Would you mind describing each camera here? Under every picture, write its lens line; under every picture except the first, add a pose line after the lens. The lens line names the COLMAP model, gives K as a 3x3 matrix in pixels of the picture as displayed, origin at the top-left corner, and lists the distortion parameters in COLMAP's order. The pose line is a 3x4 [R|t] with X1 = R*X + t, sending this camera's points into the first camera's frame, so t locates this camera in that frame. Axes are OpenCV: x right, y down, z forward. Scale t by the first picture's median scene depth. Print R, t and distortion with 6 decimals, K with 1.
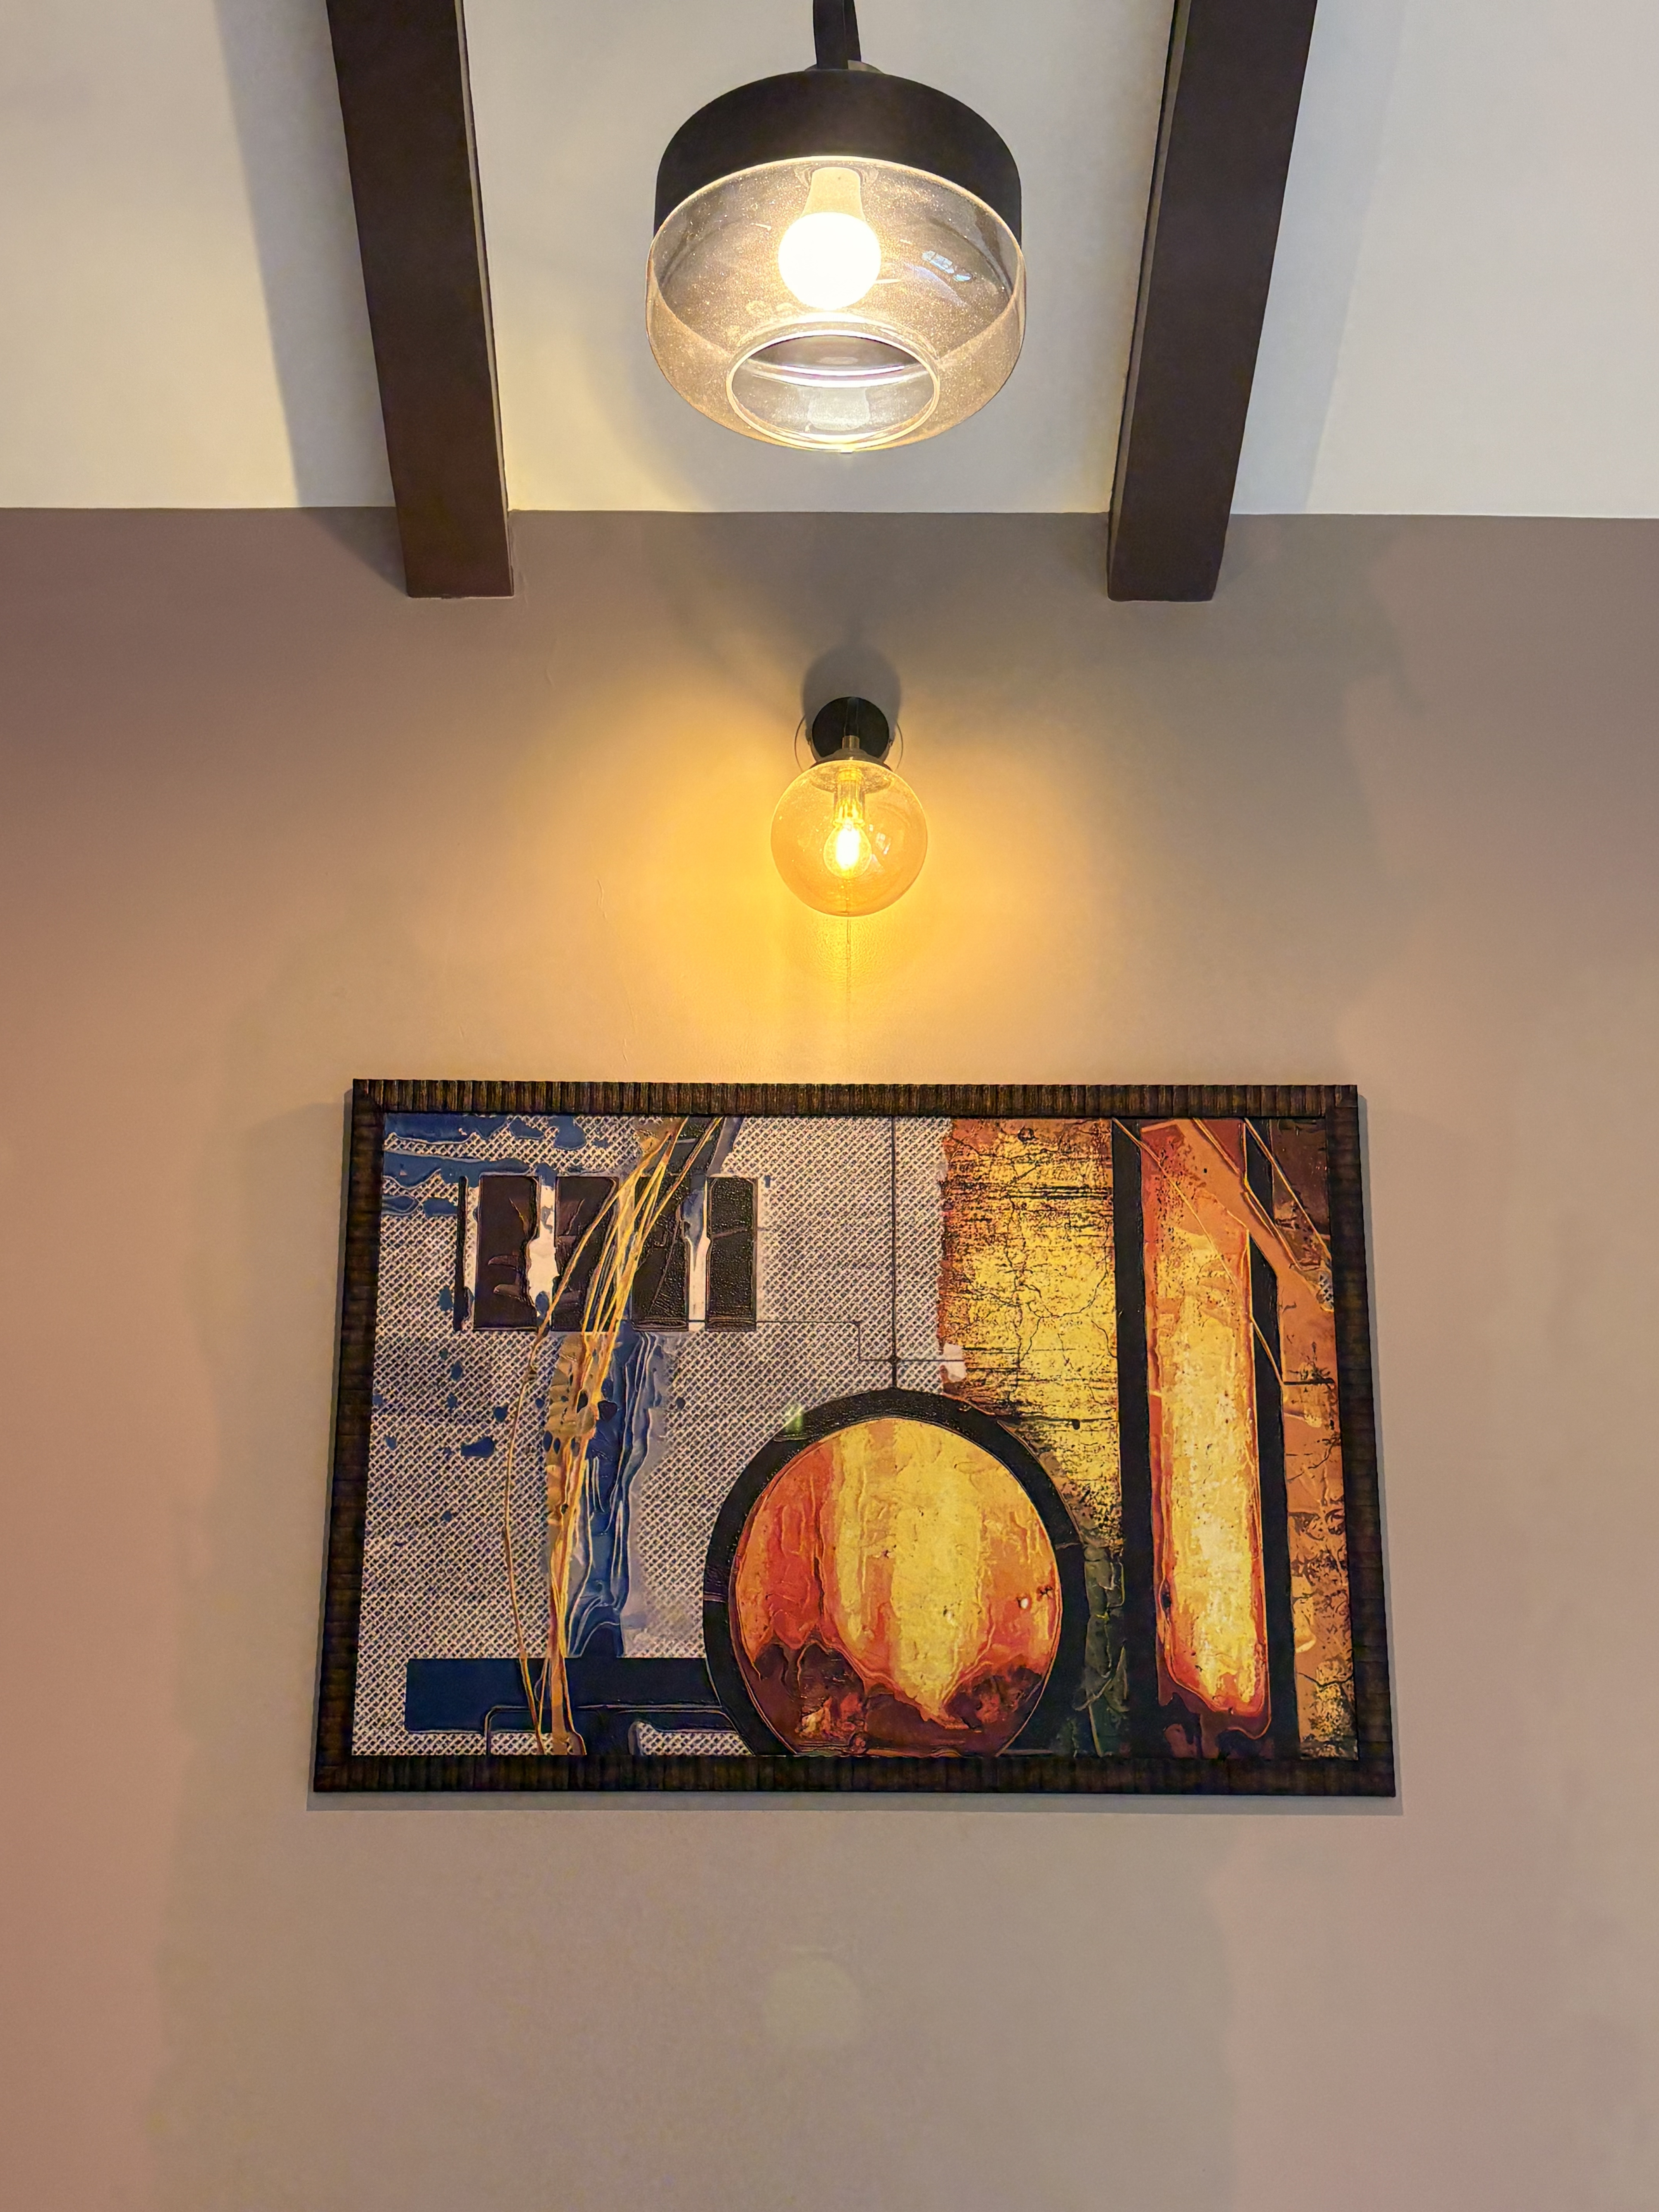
lens RADIAL K [[2650.5, 0, 829.1], [0, 2650.5, 1088.9], [0, 0, 1]] dist [0.127346, 0.000000]
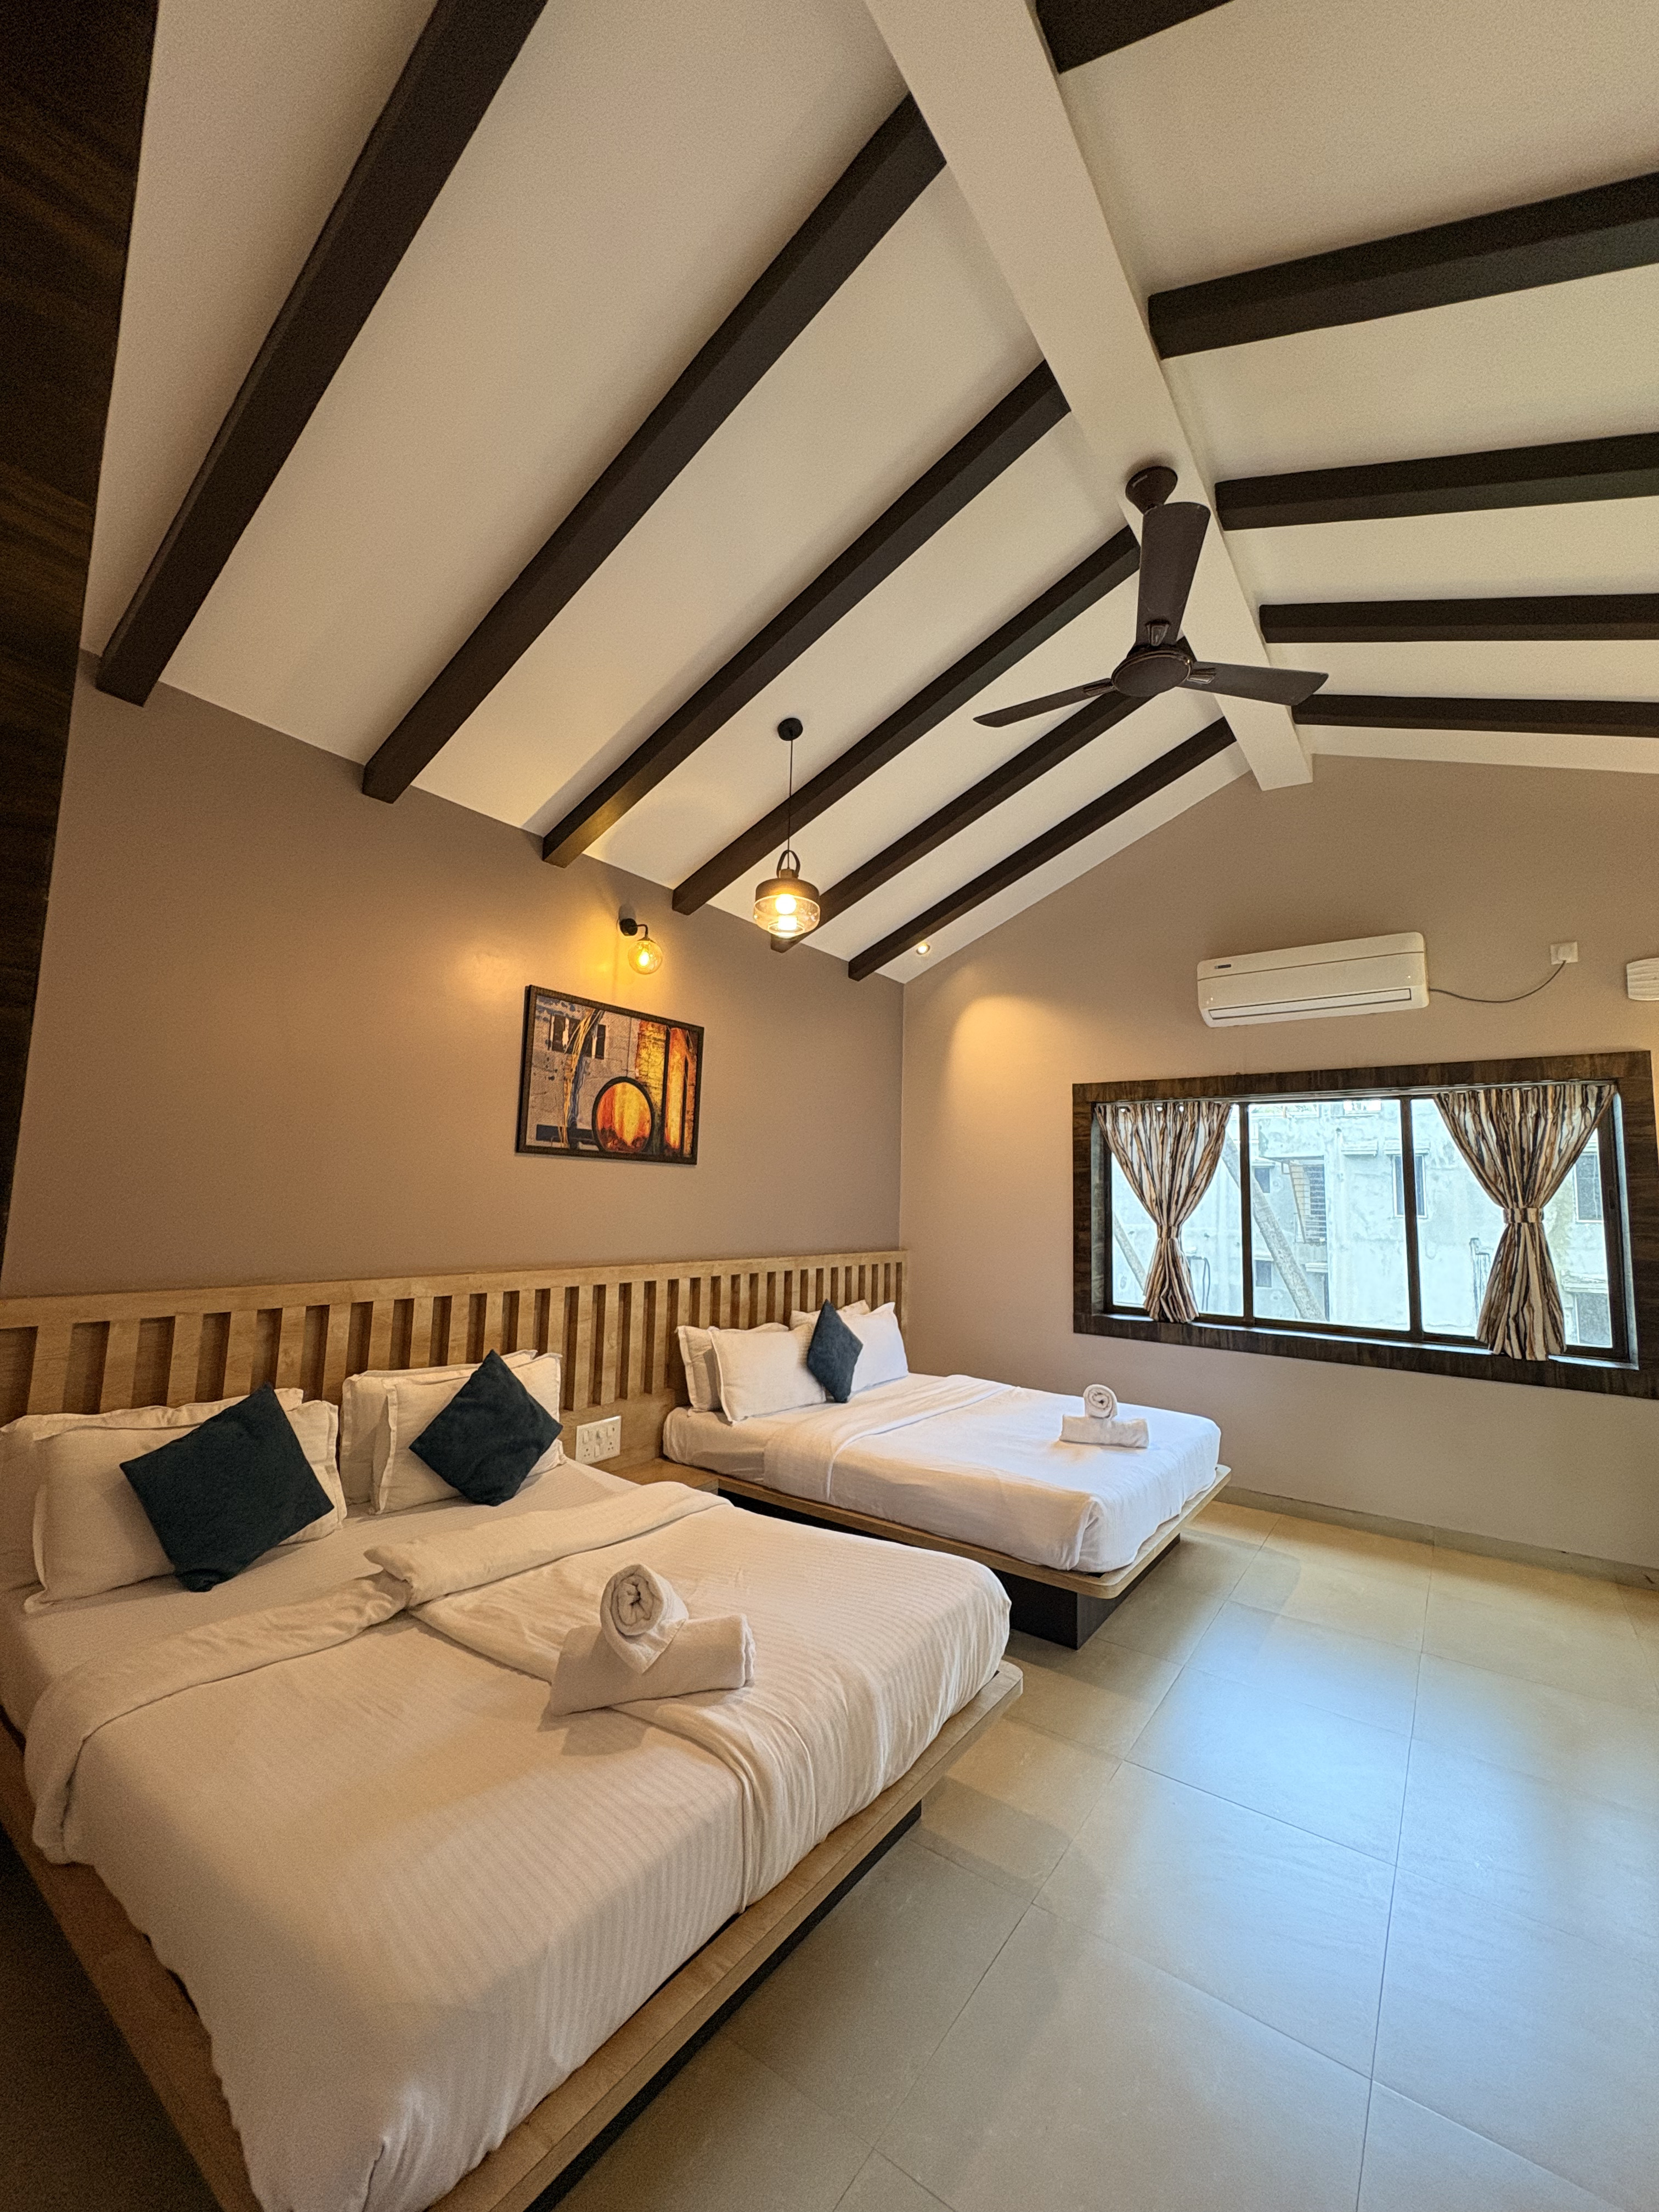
lens RADIAL K [[878.8, 0, 821.3], [0, 878.8, 1117.2], [0, 0, 1]] dist [0.003741, 0.000481]
pose [[0.598393, 0.086903, 0.796476, -0.981531], [-0.213162, 0.975540, 0.053708, 0.027966], [-0.772327, -0.201917, 0.602280, -0.193860]]
